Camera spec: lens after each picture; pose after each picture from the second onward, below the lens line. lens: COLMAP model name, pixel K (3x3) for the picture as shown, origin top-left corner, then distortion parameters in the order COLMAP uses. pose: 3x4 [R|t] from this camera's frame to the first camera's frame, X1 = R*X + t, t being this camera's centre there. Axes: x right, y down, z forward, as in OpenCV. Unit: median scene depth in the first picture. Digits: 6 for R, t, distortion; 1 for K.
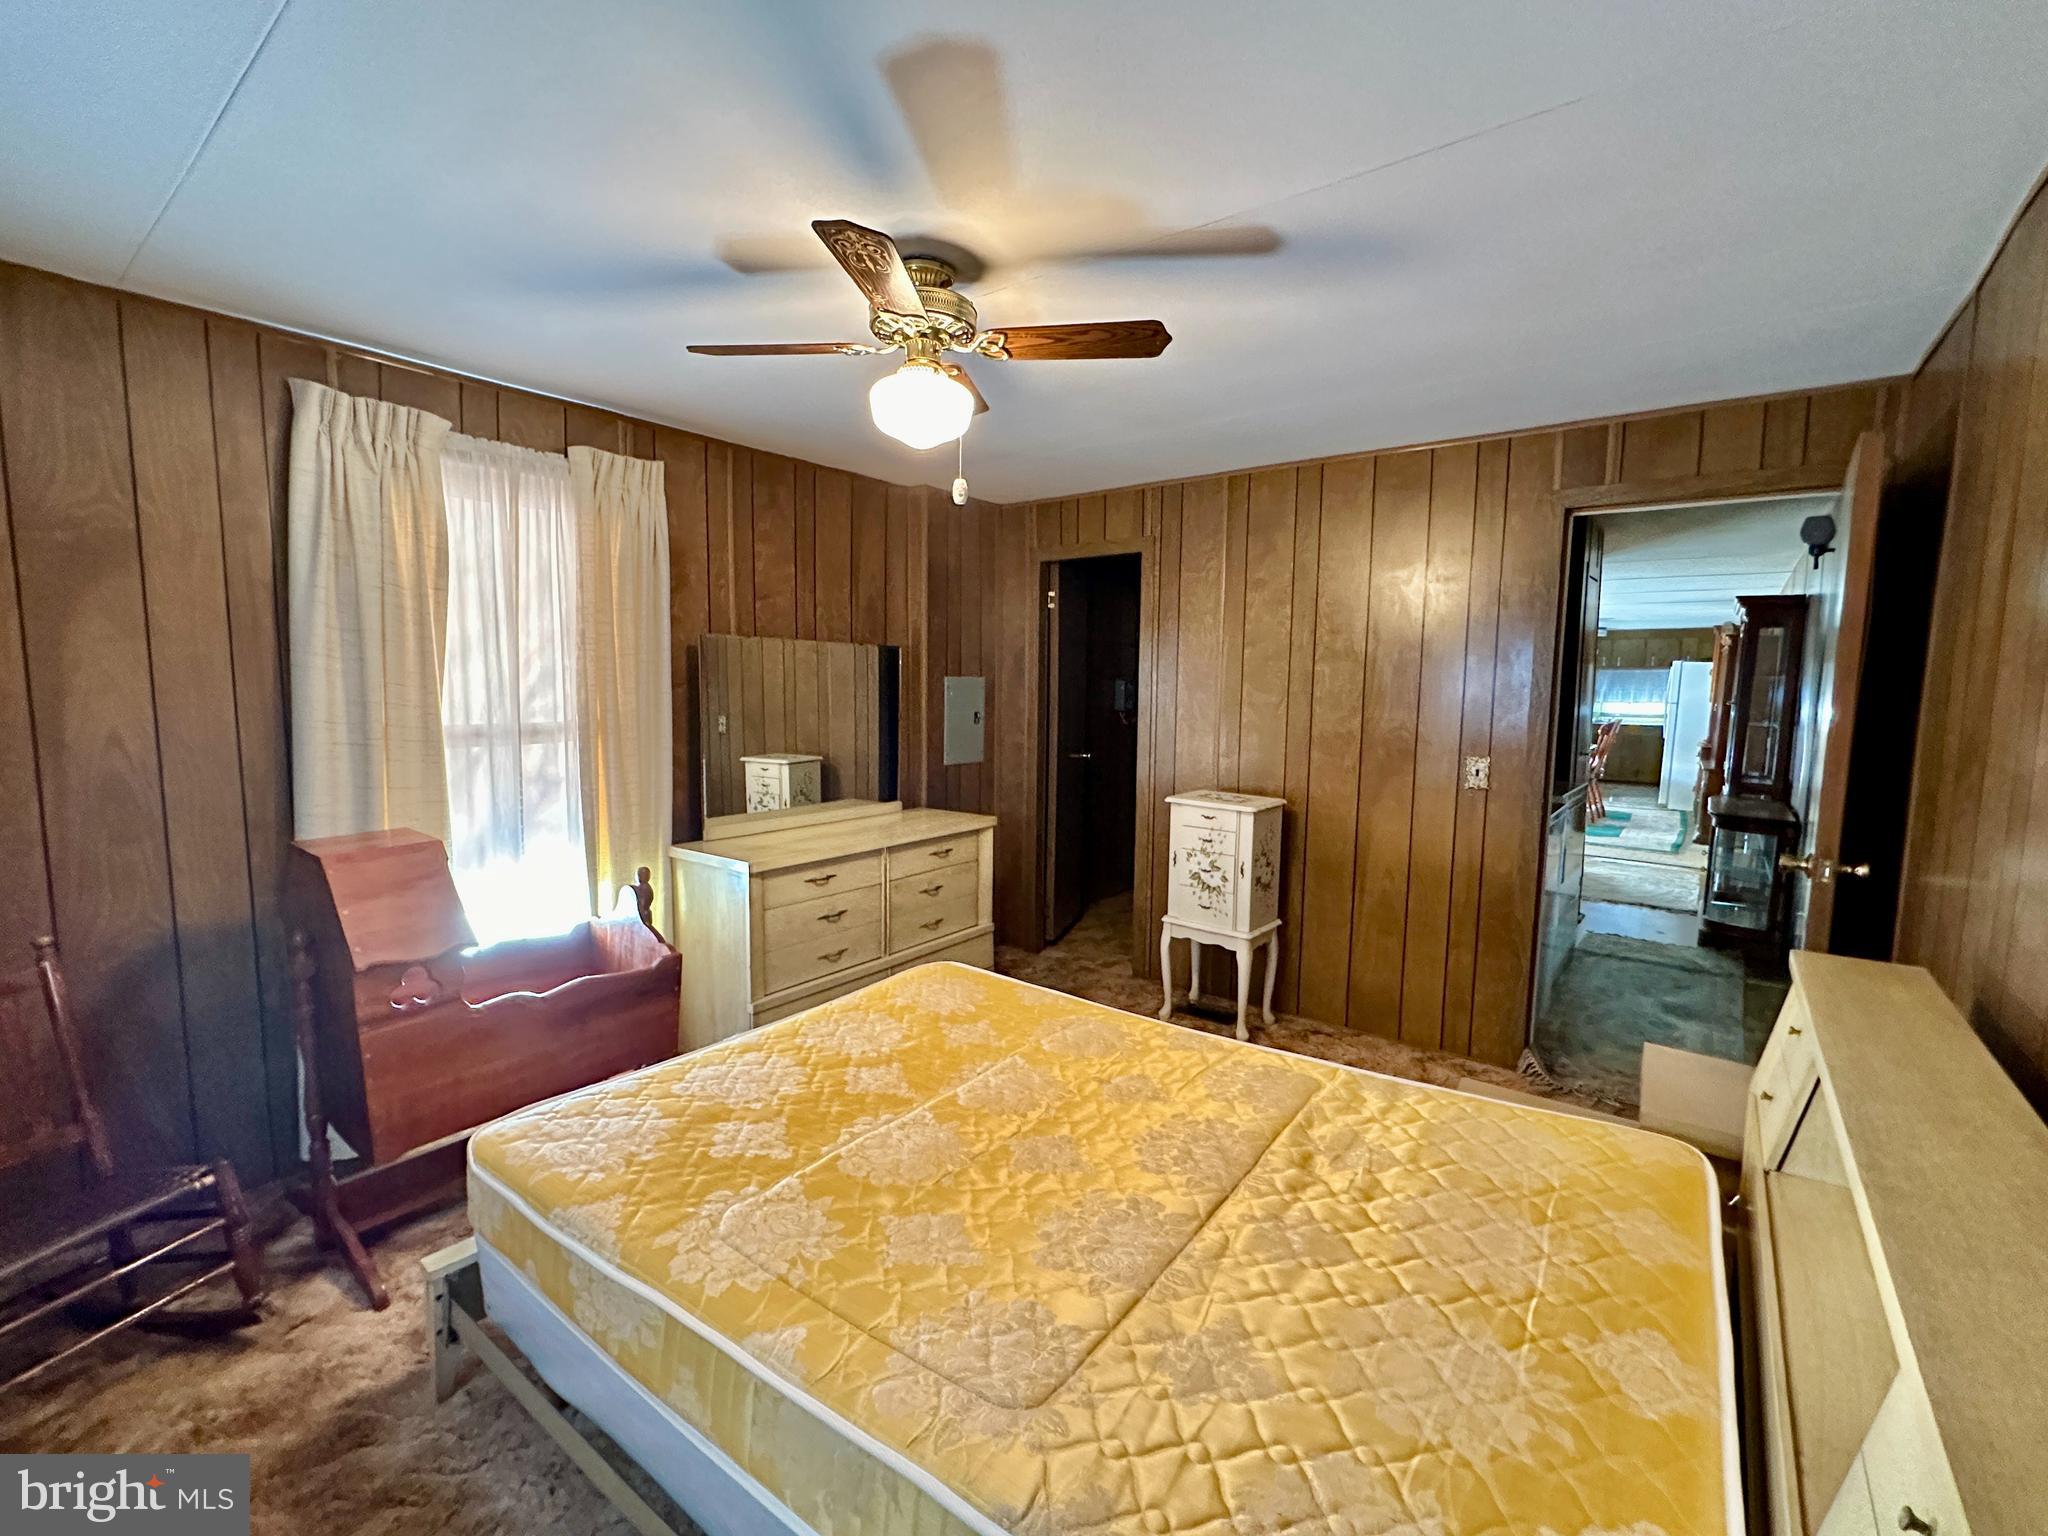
lens RADIAL K [[883.2, 0, 1027.5], [0, 883.2, 761.4], [0, 0, 1]] dist [-0.005584, 0.001057]
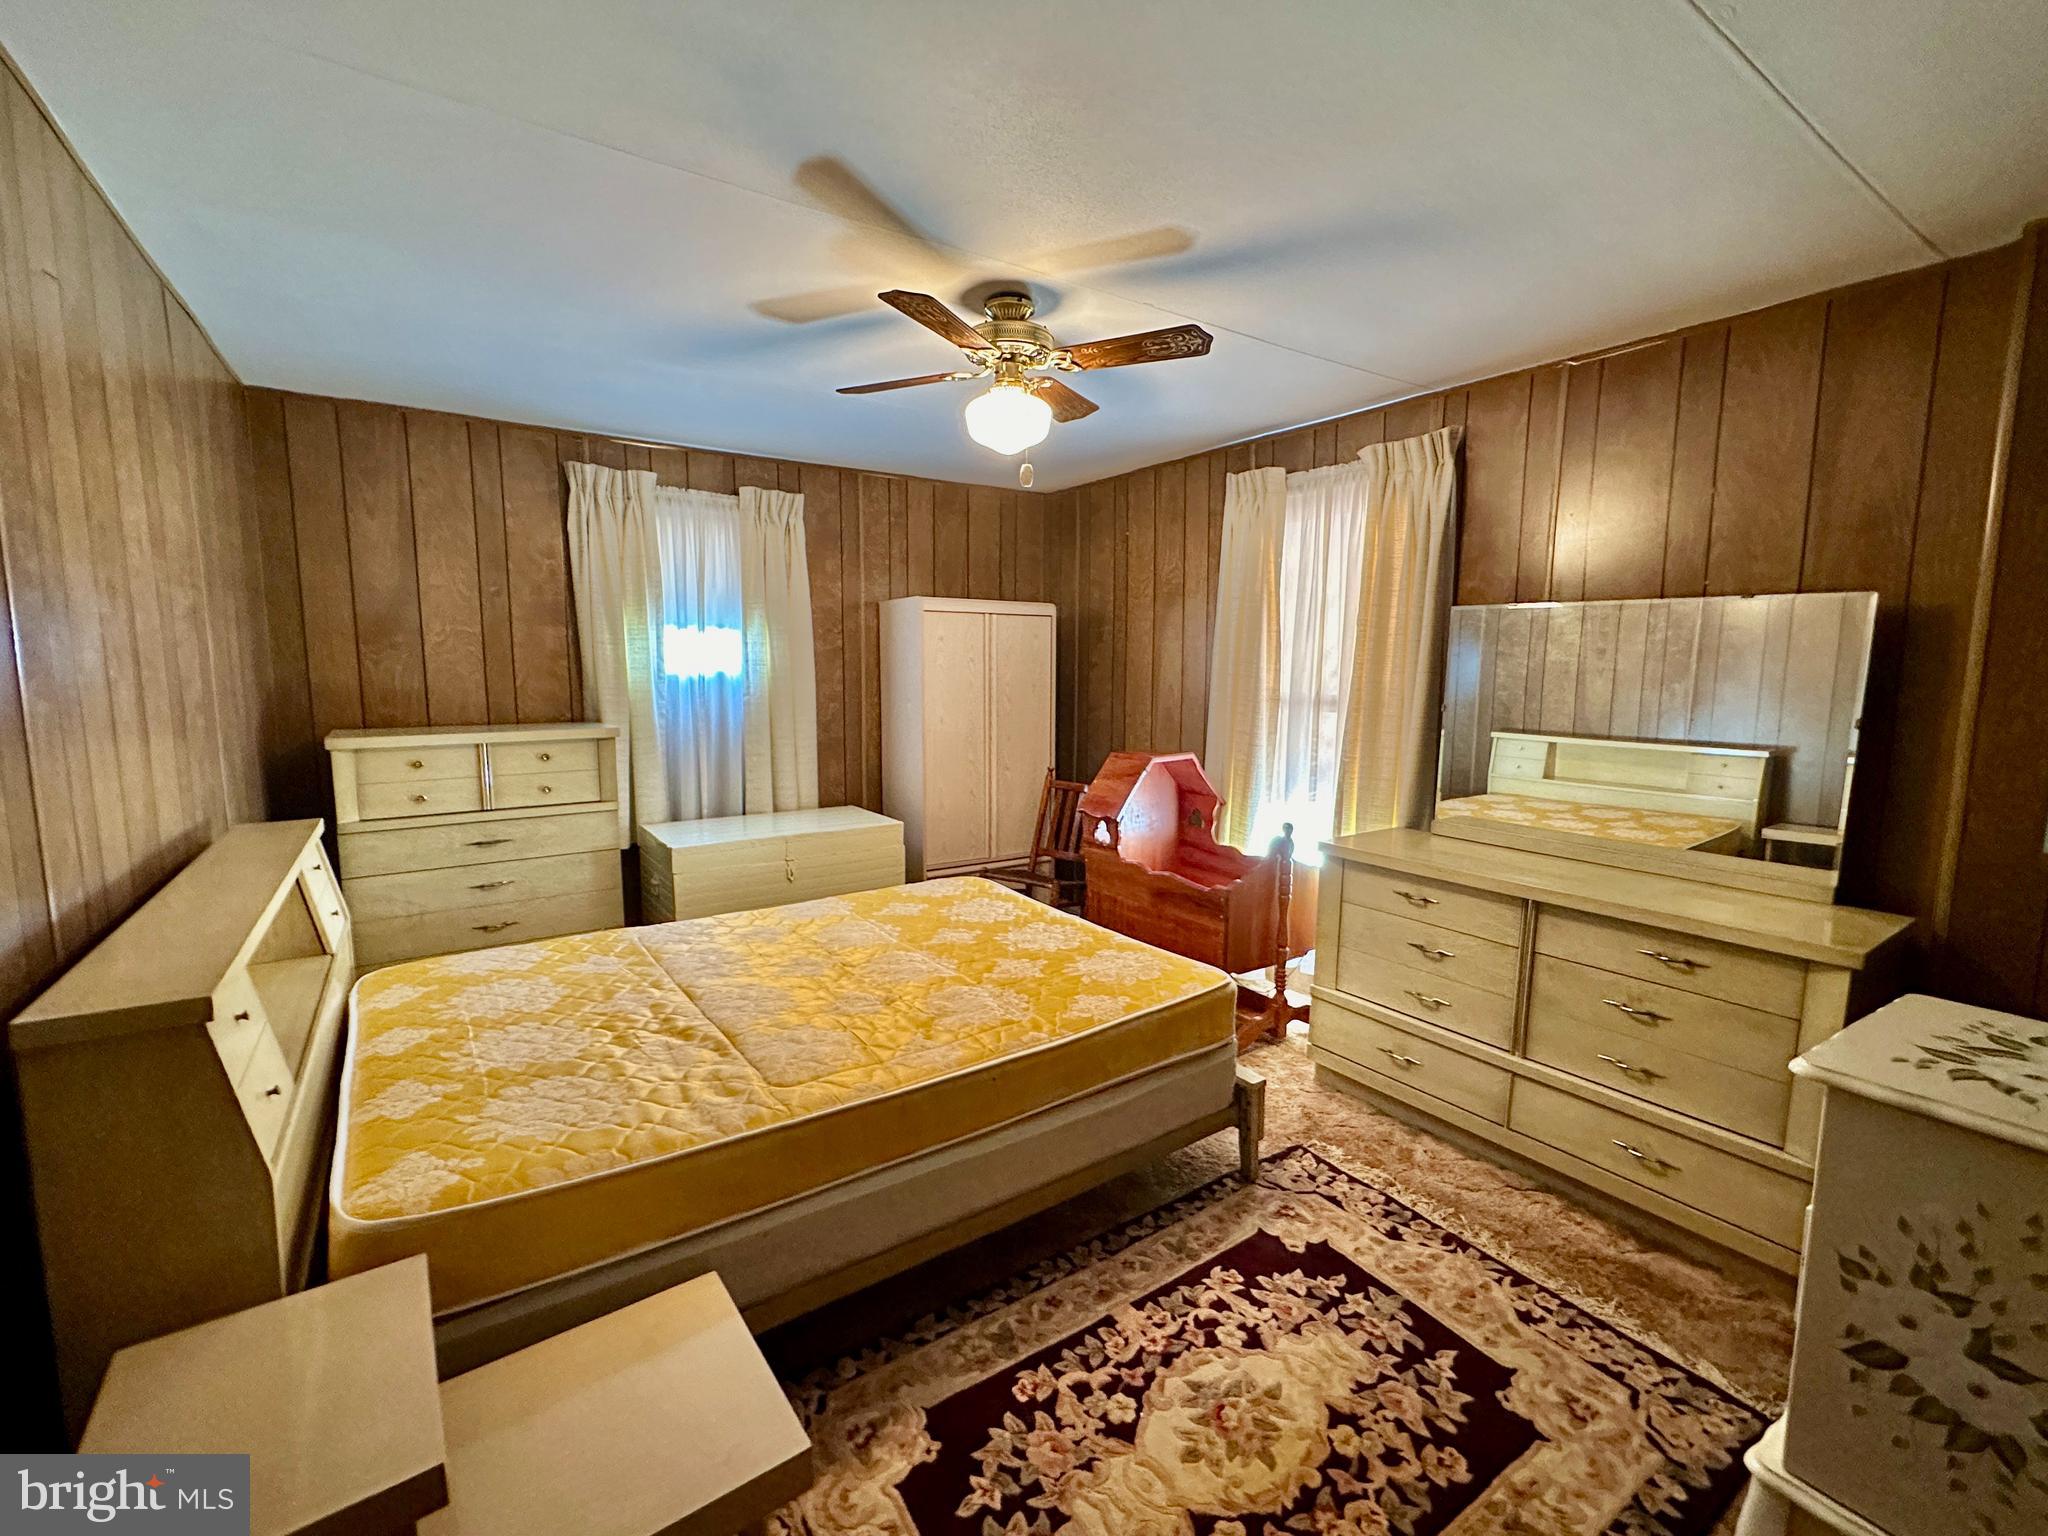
lens RADIAL K [[883.2, 0, 1026.7], [0, 883.2, 771.7], [0, 0, 1]] dist [-0.005584, 0.001057]
pose [[-0.316938, 0.103222, -0.942813, 1.038649], [-0.101812, 0.984613, 0.142024, -0.101164], [0.942966, 0.141003, -0.301552, 1.434444]]
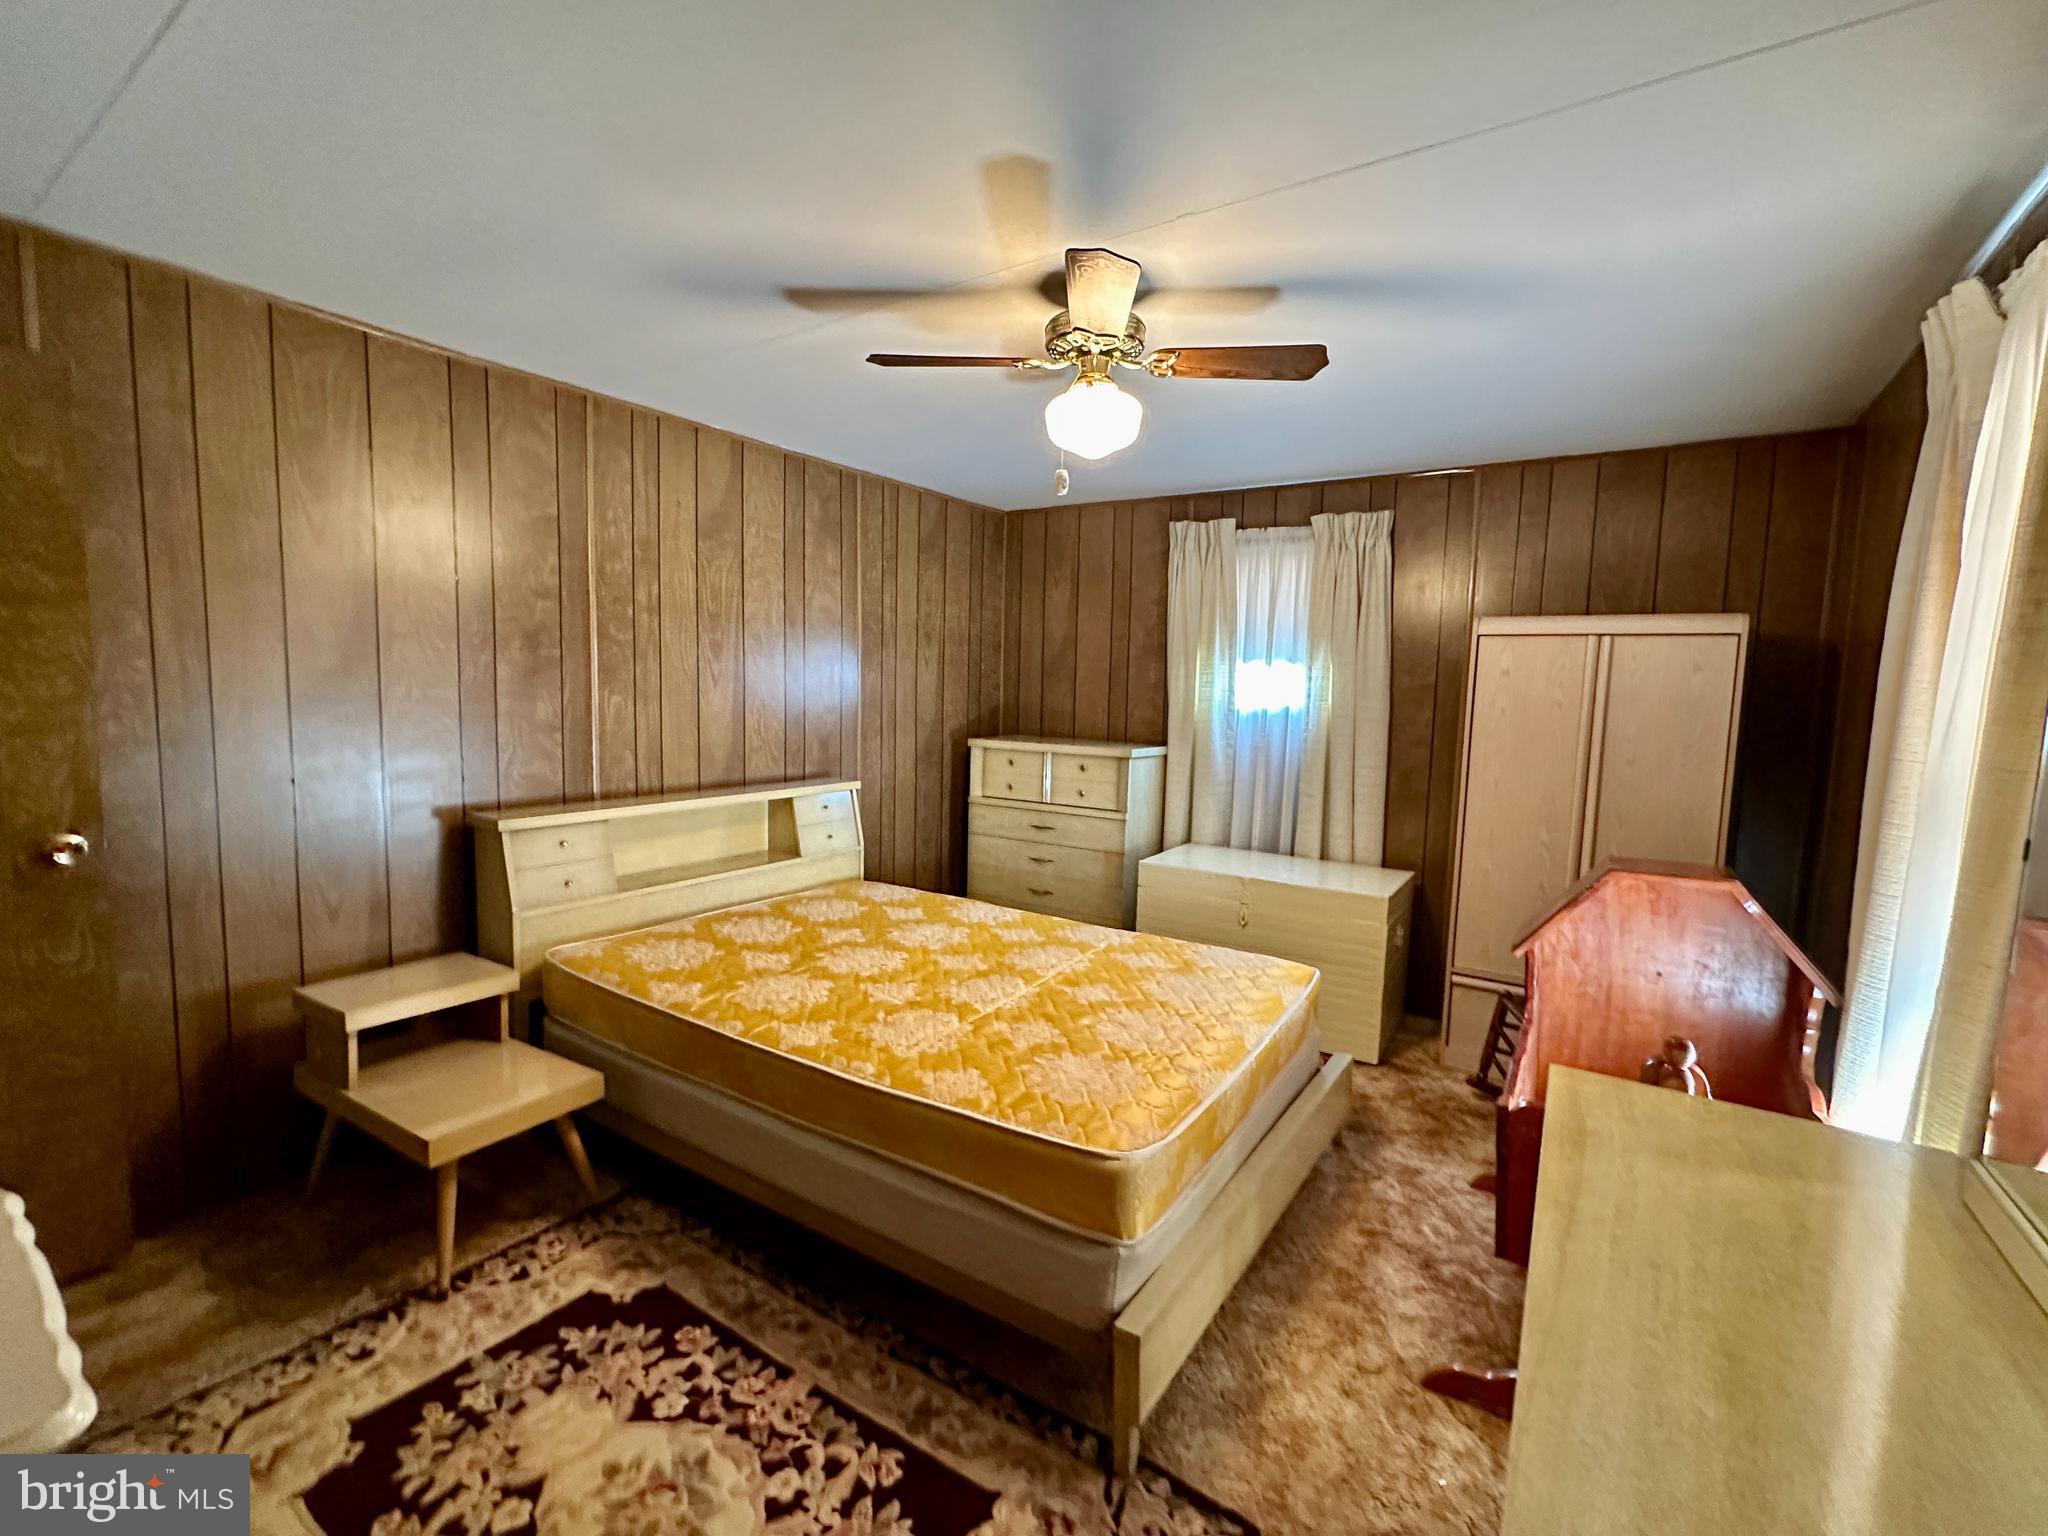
lens RADIAL K [[883.2, 0, 1026.0], [0, 883.2, 769.5], [0, 0, 1]] dist [-0.005584, 0.001057]
pose [[-0.997141, -0.032146, -0.068386, 0.020205], [-0.044809, 0.980258, 0.192580, -0.188192], [0.060846, 0.195094, -0.978895, 2.092328]]
